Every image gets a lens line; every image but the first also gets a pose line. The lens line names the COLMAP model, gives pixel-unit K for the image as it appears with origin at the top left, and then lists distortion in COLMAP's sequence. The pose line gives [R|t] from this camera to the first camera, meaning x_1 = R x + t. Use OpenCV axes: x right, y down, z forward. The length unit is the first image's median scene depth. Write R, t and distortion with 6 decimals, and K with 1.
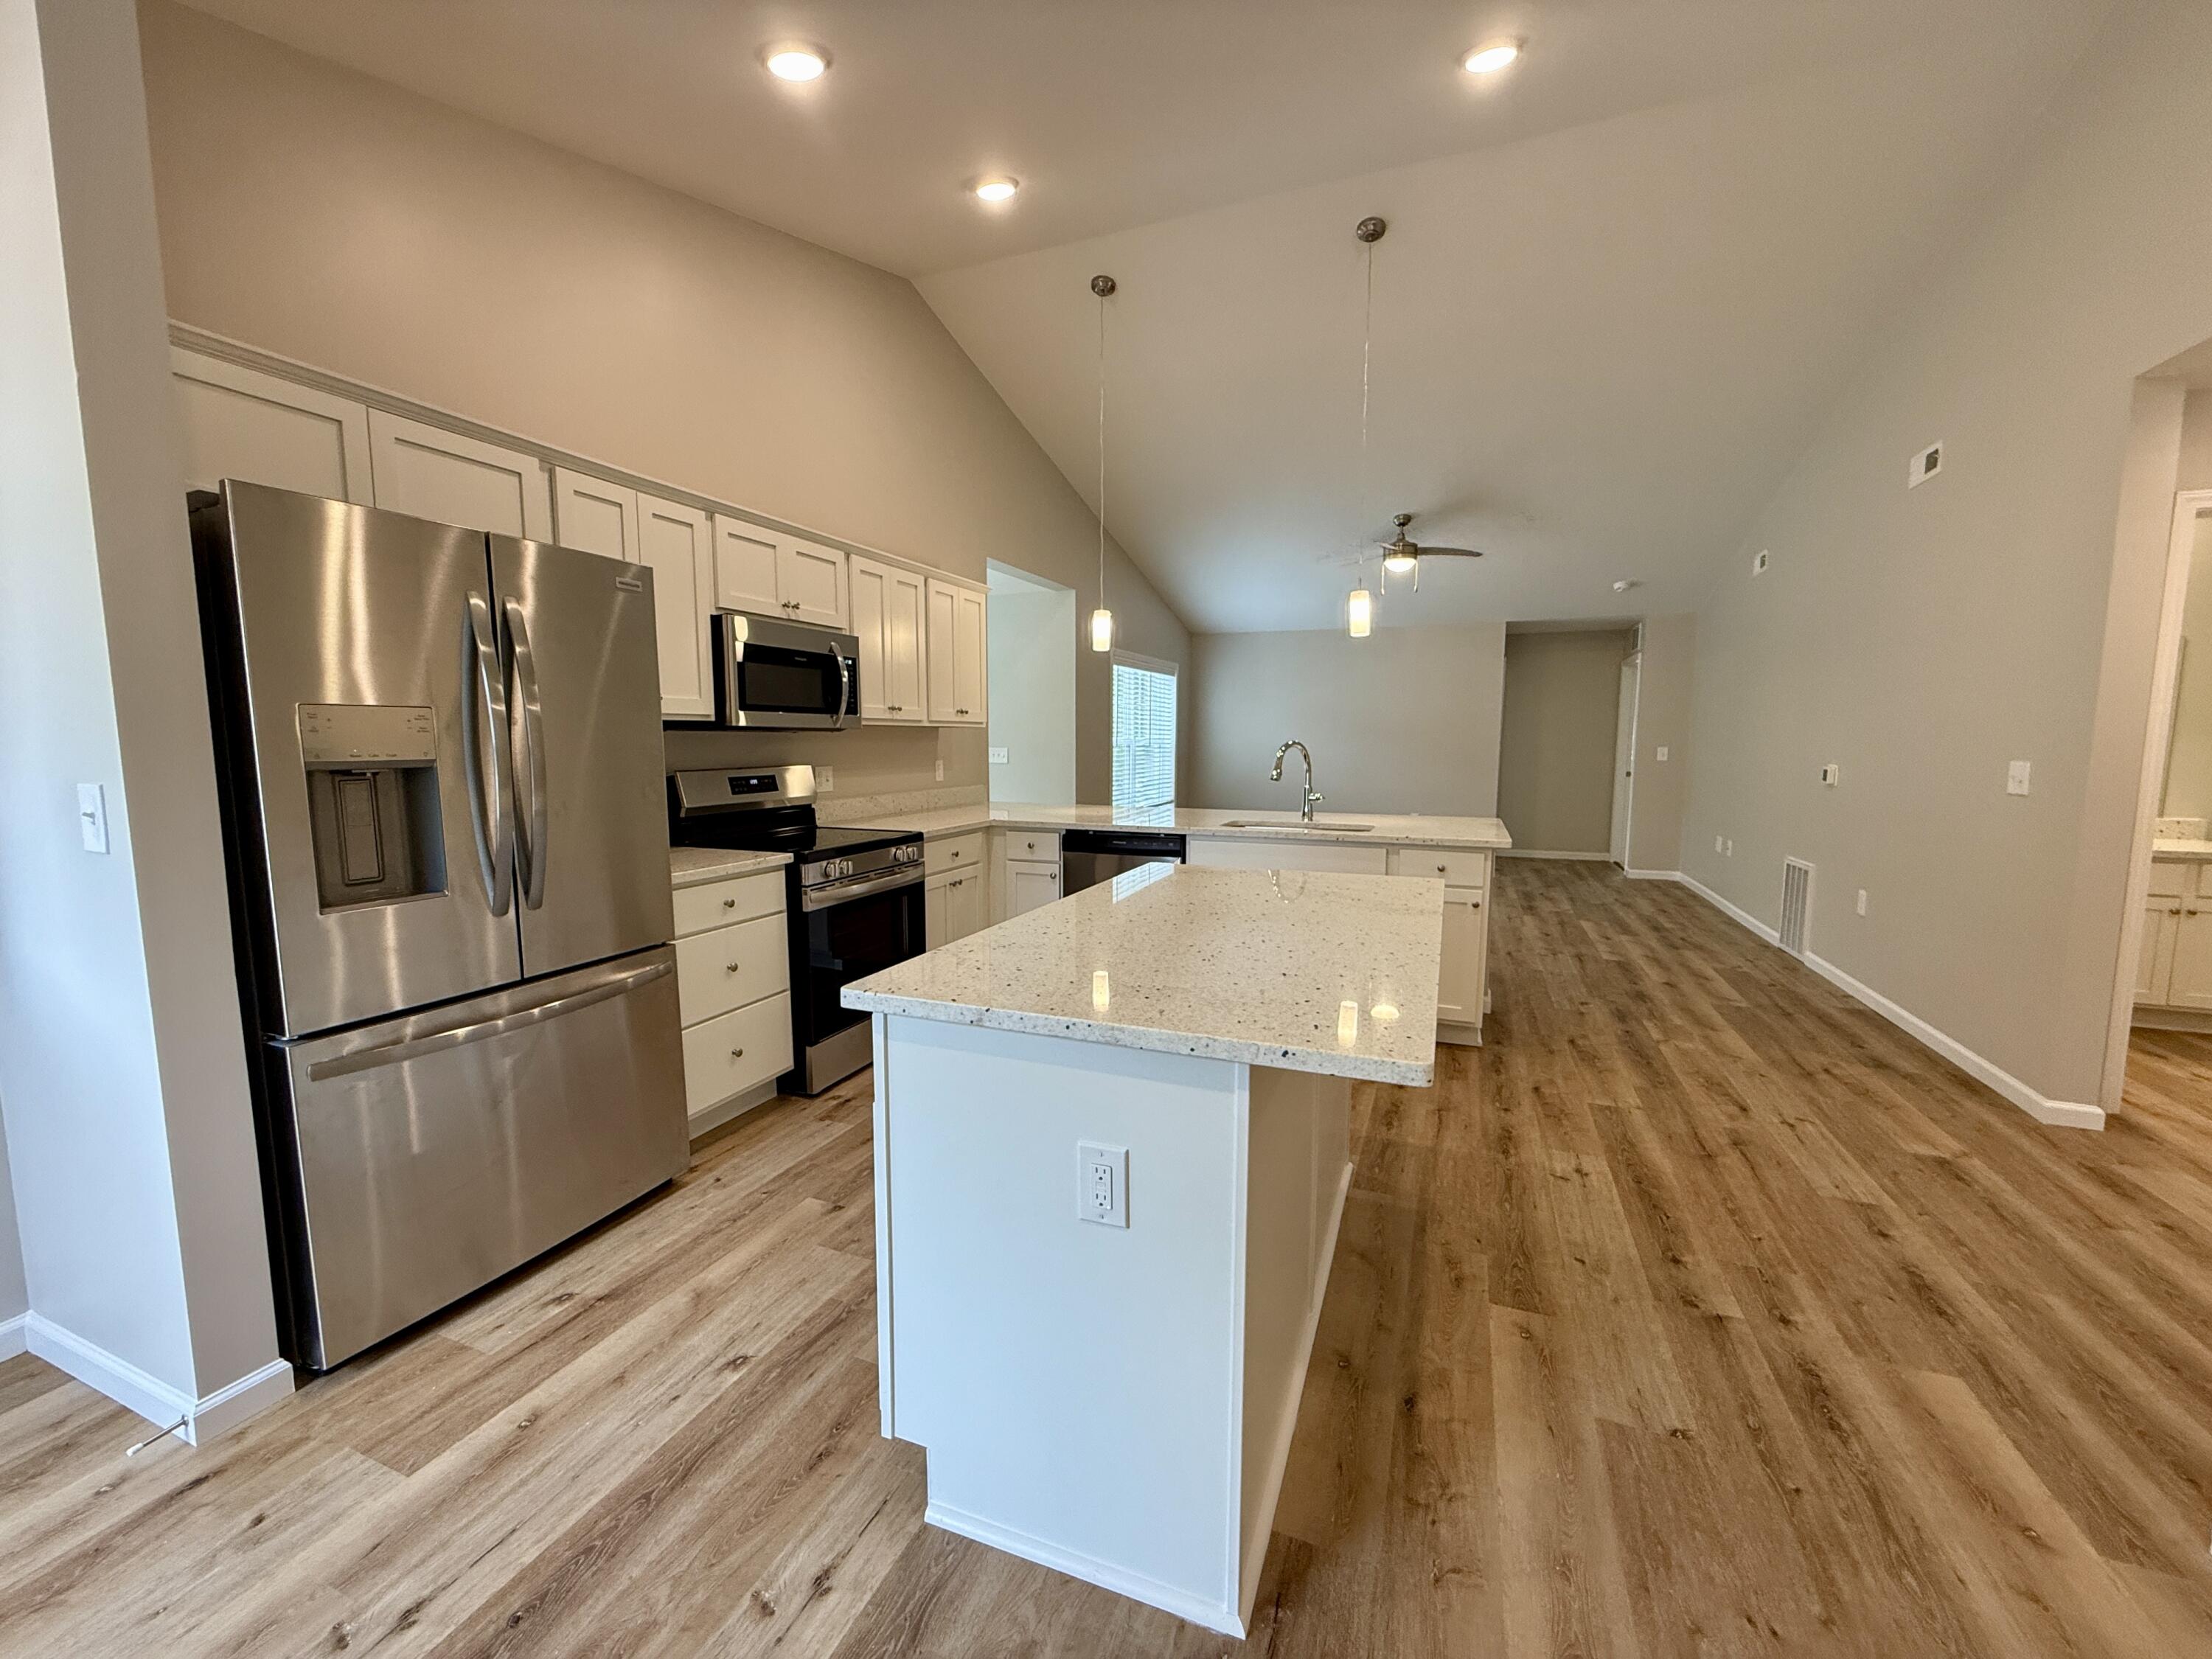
lens RADIAL K [[880.4, 0, 1100.9], [0, 880.4, 829.4], [0, 0, 1]] dist [-0.001736, 0.000477]
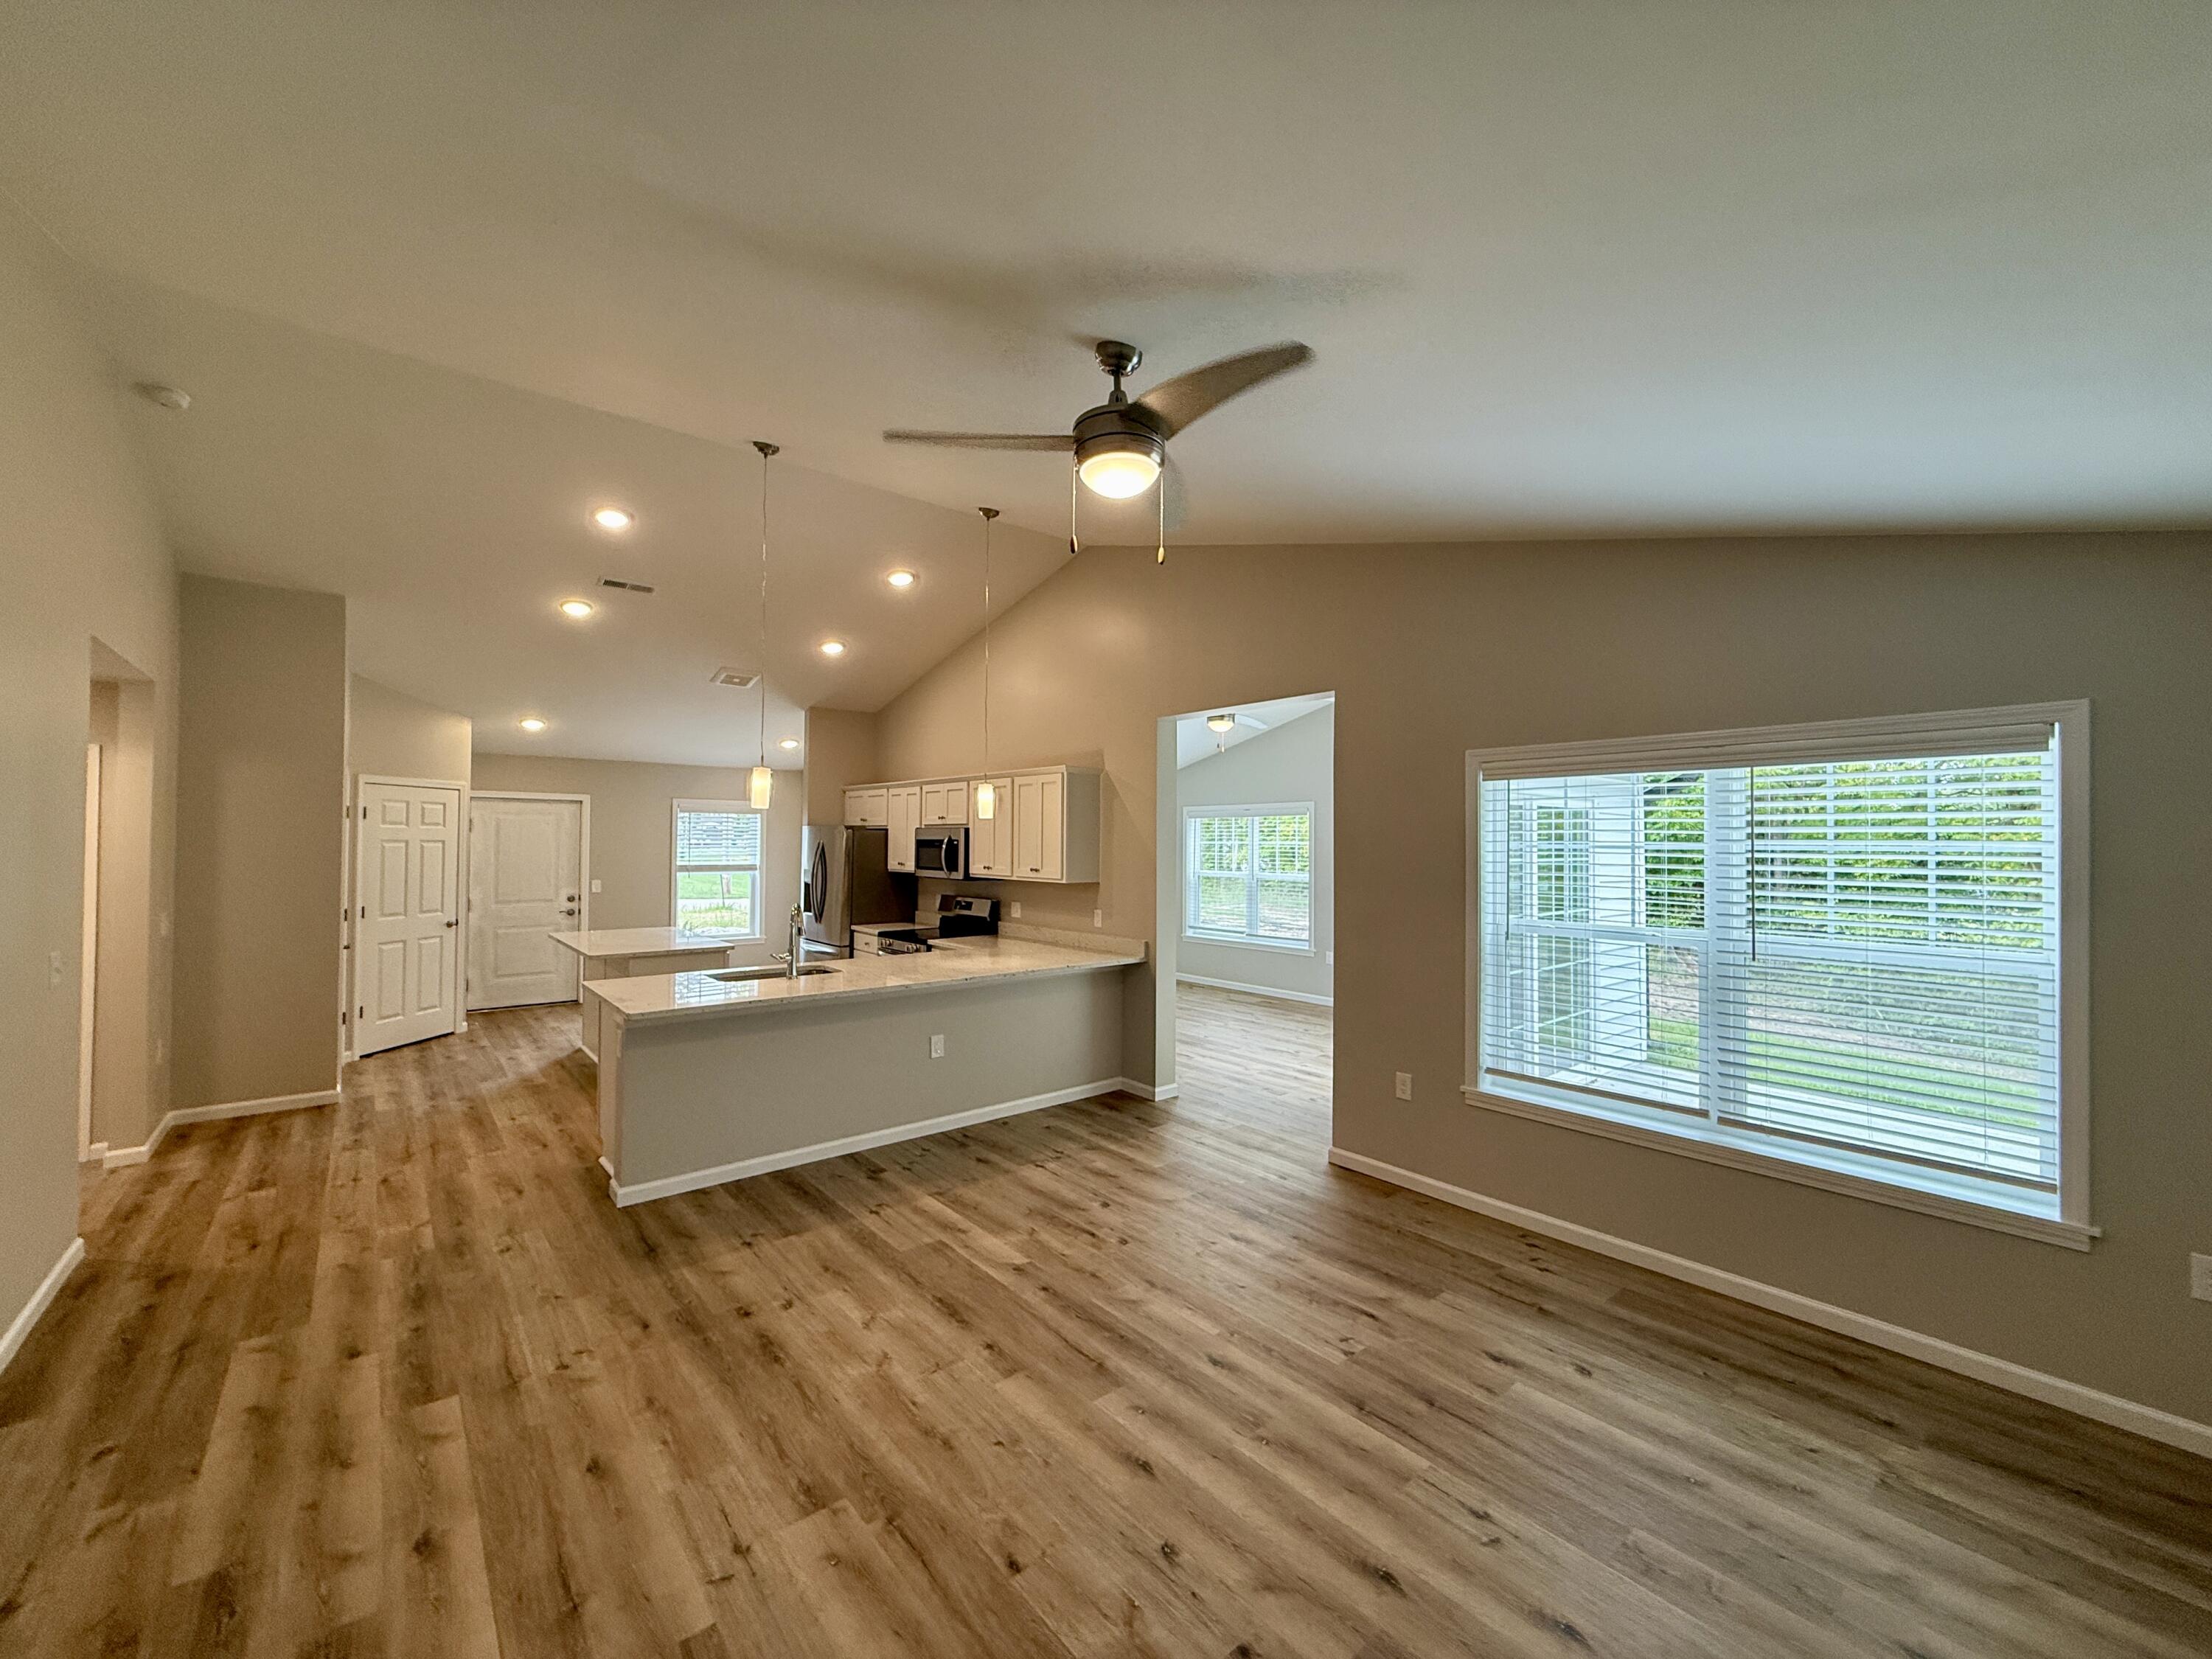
lens RADIAL K [[880.4, 0, 1100.1], [0, 880.4, 829.5], [0, 0, 1]] dist [-0.001736, 0.000477]
pose [[-0.469690, -0.016174, -0.882683, 1.263156], [-0.099015, 0.994489, 0.034465, -0.332224], [0.877261, 0.103586, -0.468703, 2.267923]]
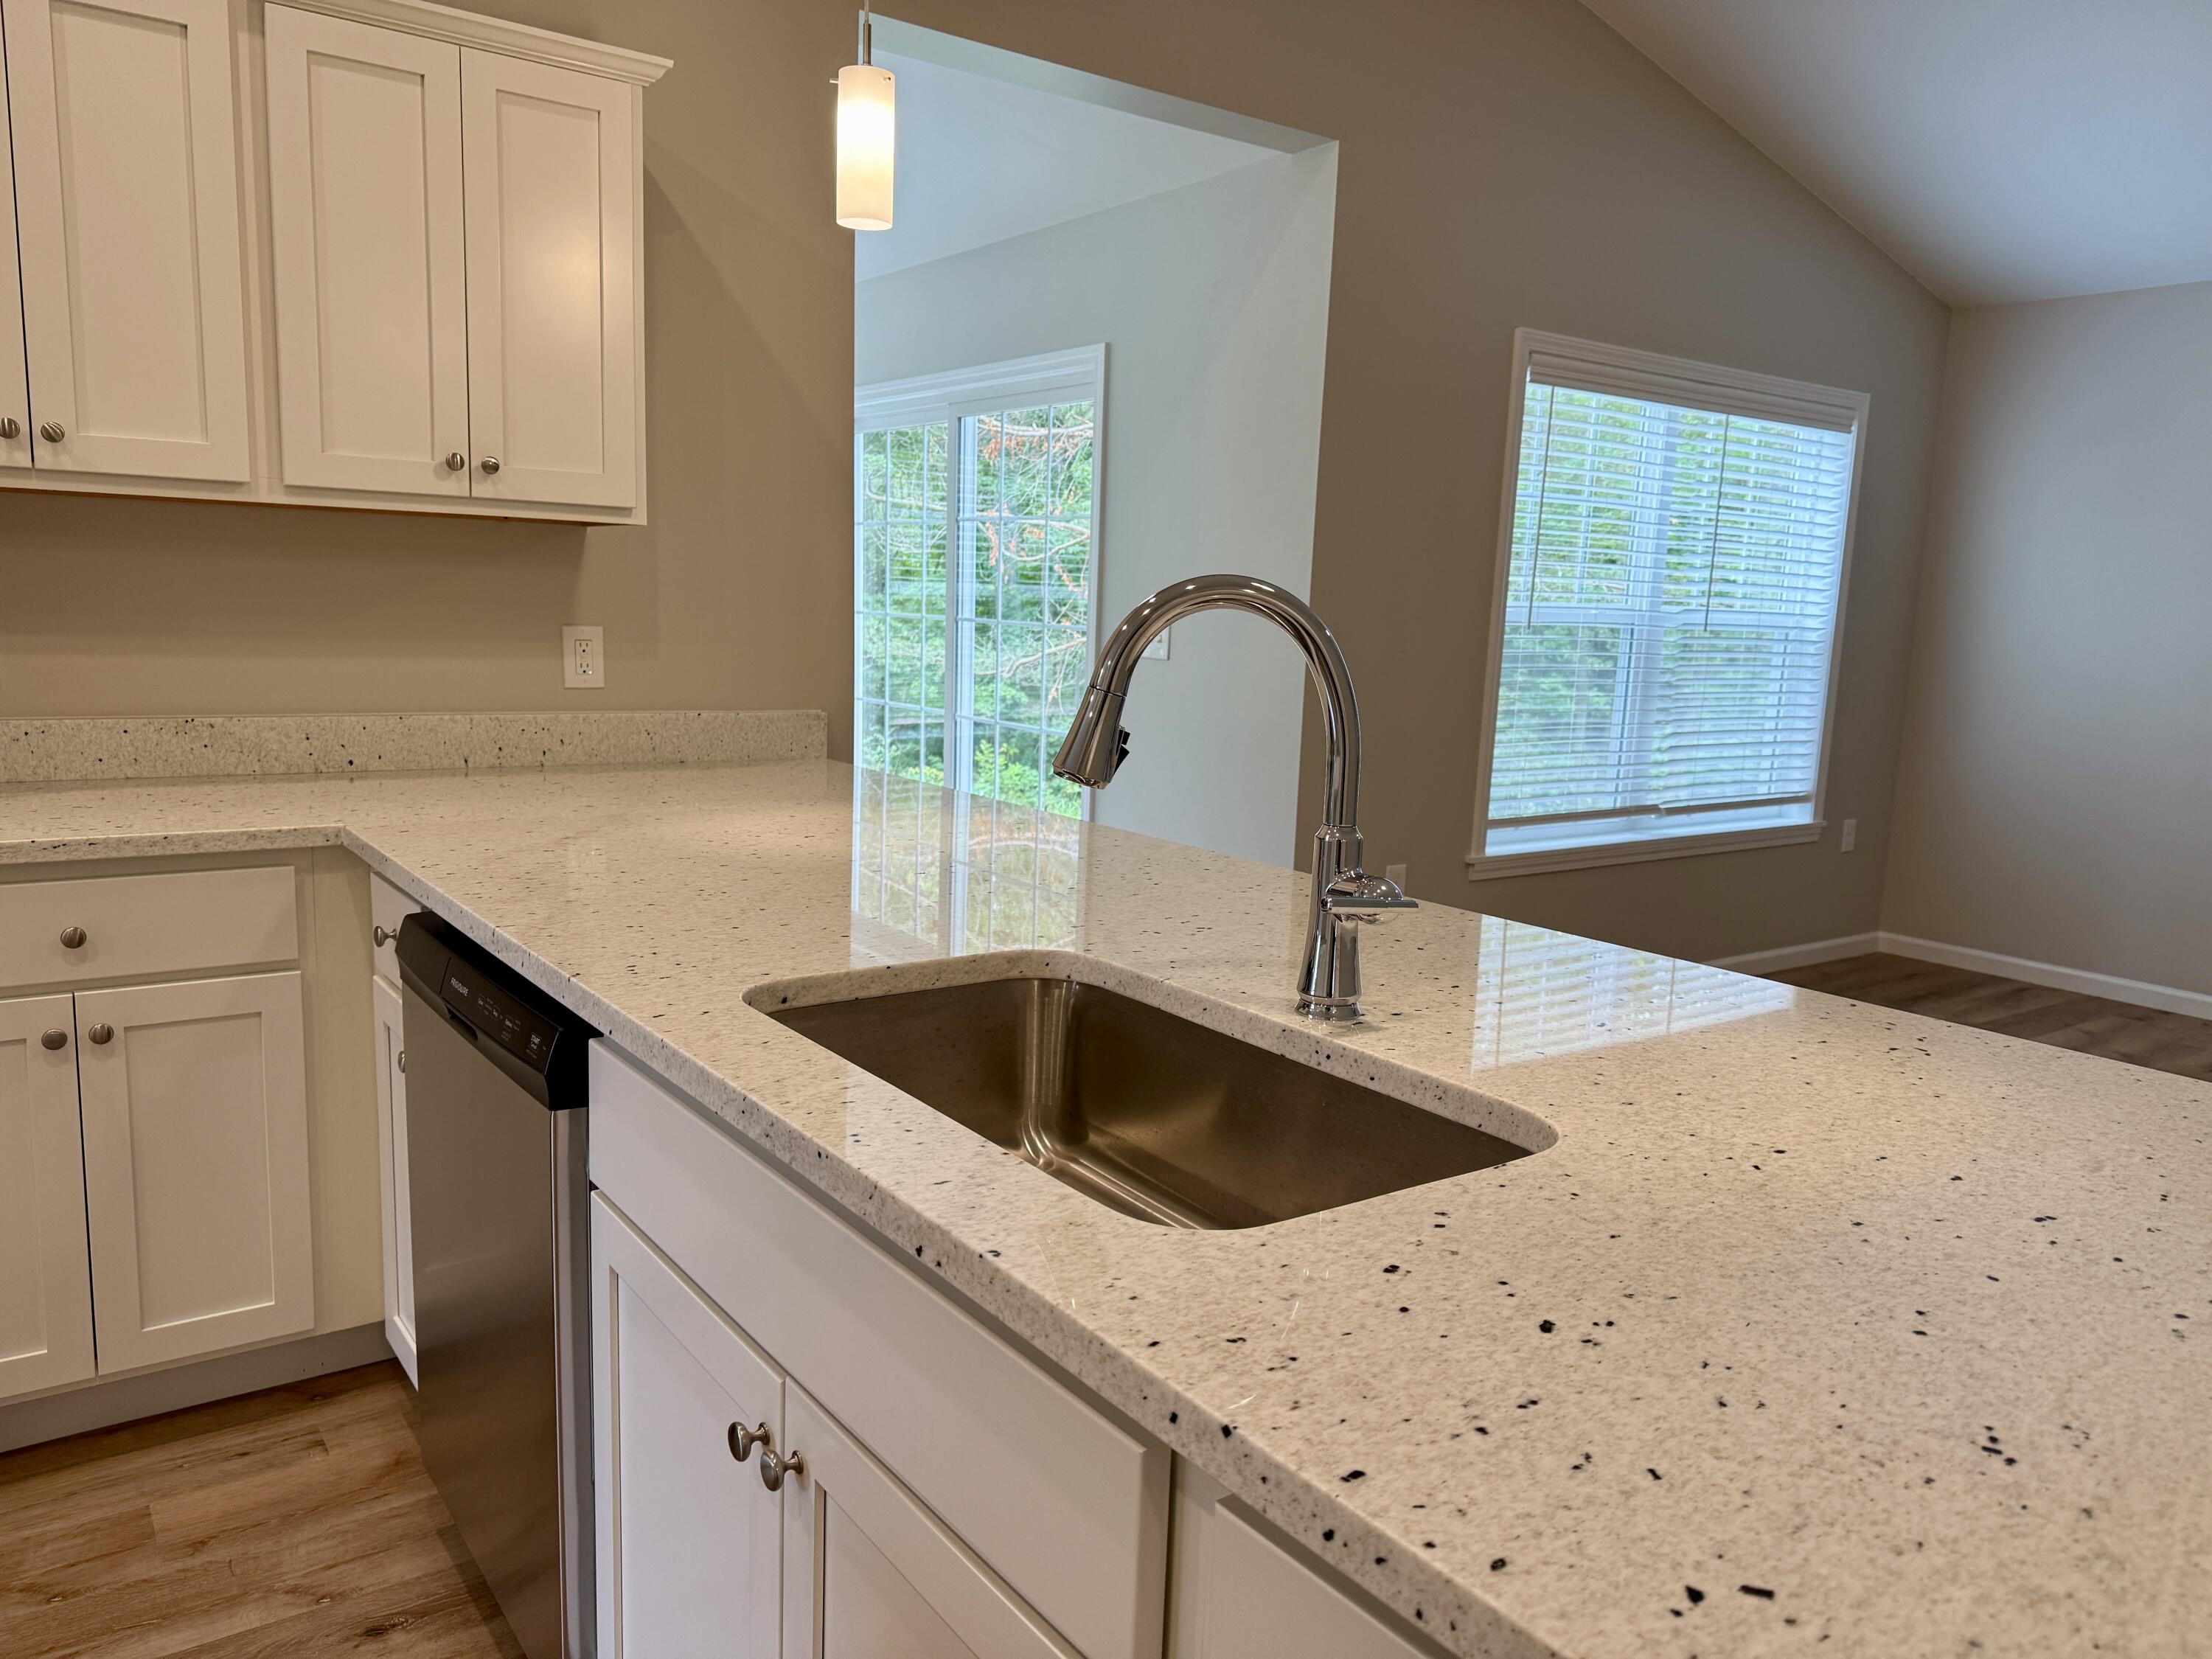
lens RADIAL K [[1548.1, 0, 1100.6], [0, 1548.1, 843.5], [0, 0, 1]] dist [0.050250, -0.062745]
pose [[0.847632, 0.112982, -0.518417, 0.445112], [-0.091412, 0.993552, 0.067070, -0.078408], [0.522651, -0.009461, 0.852494, 0.870822]]
